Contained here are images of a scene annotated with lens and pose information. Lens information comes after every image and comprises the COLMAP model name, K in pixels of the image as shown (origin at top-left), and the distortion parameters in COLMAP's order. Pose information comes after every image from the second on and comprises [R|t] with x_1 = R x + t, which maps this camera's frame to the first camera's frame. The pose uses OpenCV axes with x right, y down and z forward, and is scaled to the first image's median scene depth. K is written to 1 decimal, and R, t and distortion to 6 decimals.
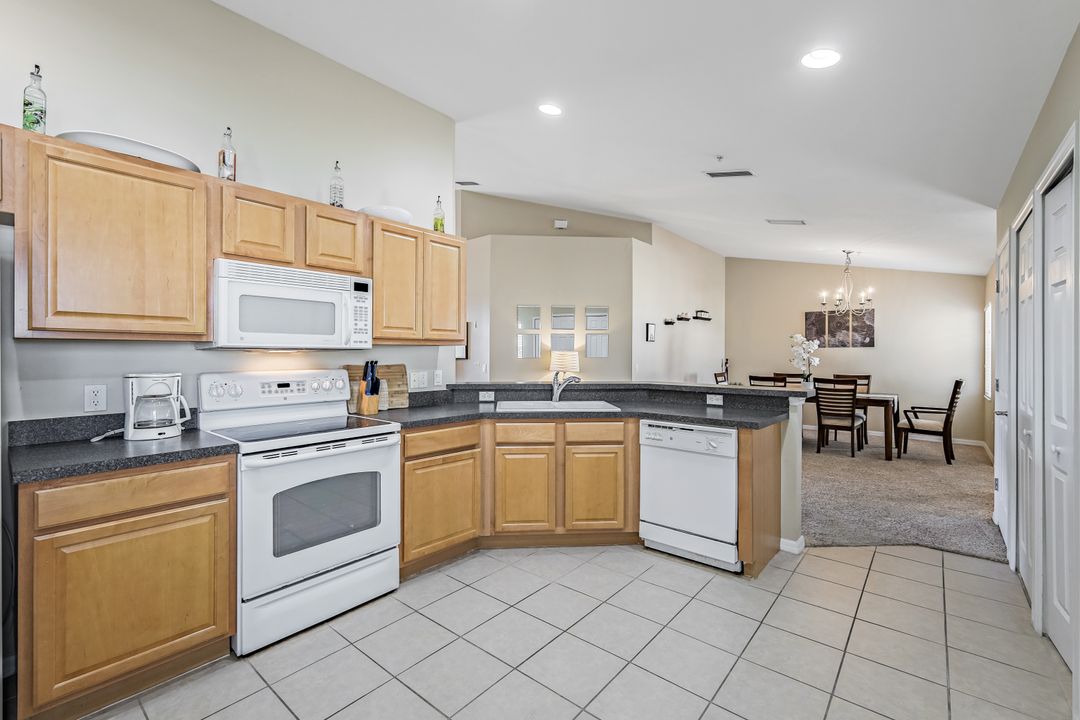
lens RADIAL K [[475.2, 0, 546.0], [0, 475.2, 353.4], [0, 0, 1]] dist [0.005480, -0.001538]
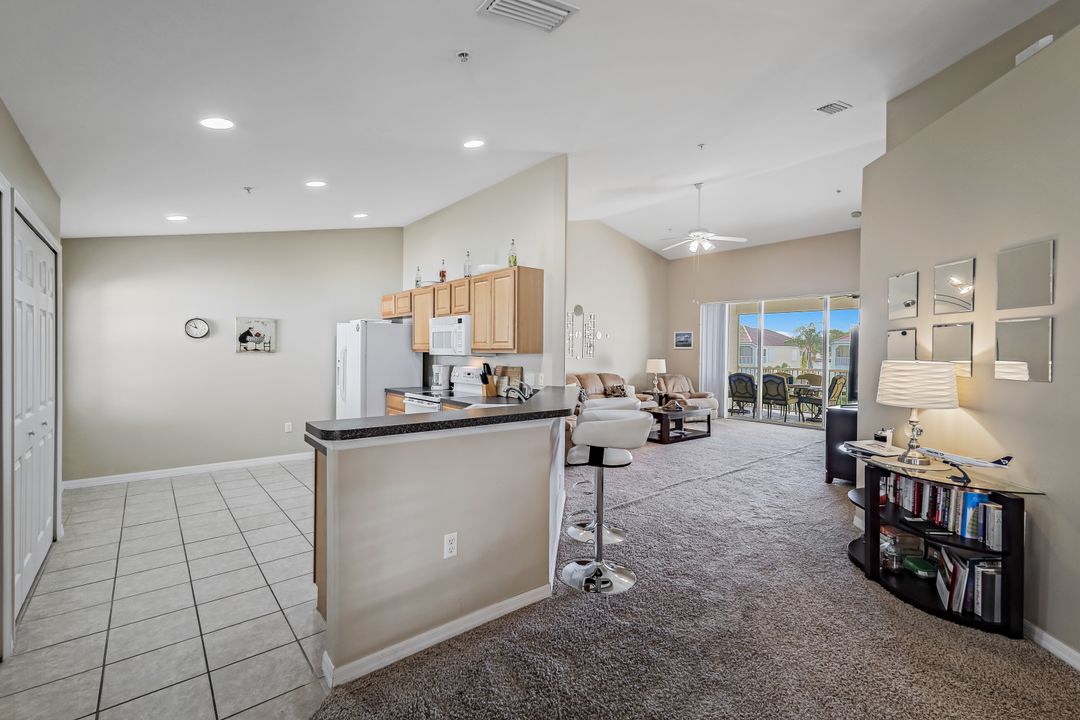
lens RADIAL K [[475.2, 0, 545.0], [0, 475.2, 356.5], [0, 0, 1]] dist [0.005480, -0.001538]
pose [[-0.173097, 0.007599, -0.984875, 0.981655], [-0.009495, 0.999911, 0.009384, -0.019658], [0.984859, 0.010976, -0.173009, 1.225035]]
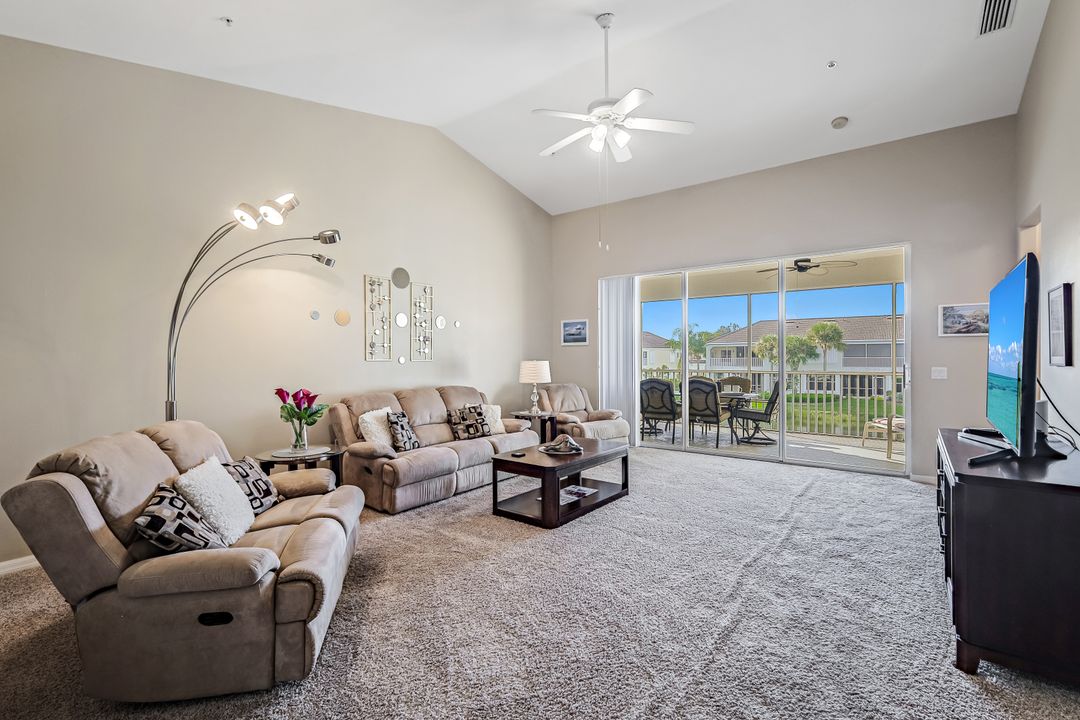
lens RADIAL K [[475.2, 0, 538.0], [0, 475.2, 362.1], [0, 0, 1]] dist [0.005480, -0.001538]
pose [[0.049362, 0.007810, -0.998750, -0.042203], [0.007914, 0.999935, 0.008211, 0.004412], [0.998750, -0.008310, 0.049297, 1.302768]]
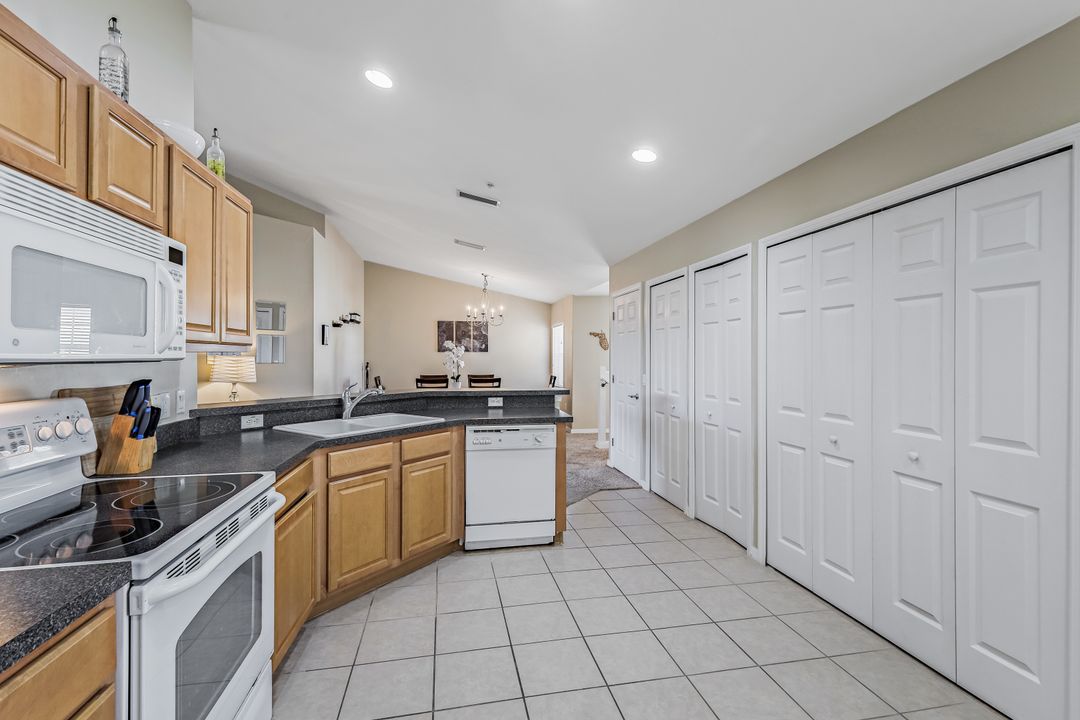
lens RADIAL K [[475.2, 0, 545.1], [0, 475.2, 356.1], [0, 0, 1]] dist [0.005480, -0.001538]
pose [[0.622353, -0.001041, 0.782736, -0.429371], [-0.001805, 0.999995, 0.002766, -0.012960], [-0.782734, -0.003134, 0.622348, 0.205420]]
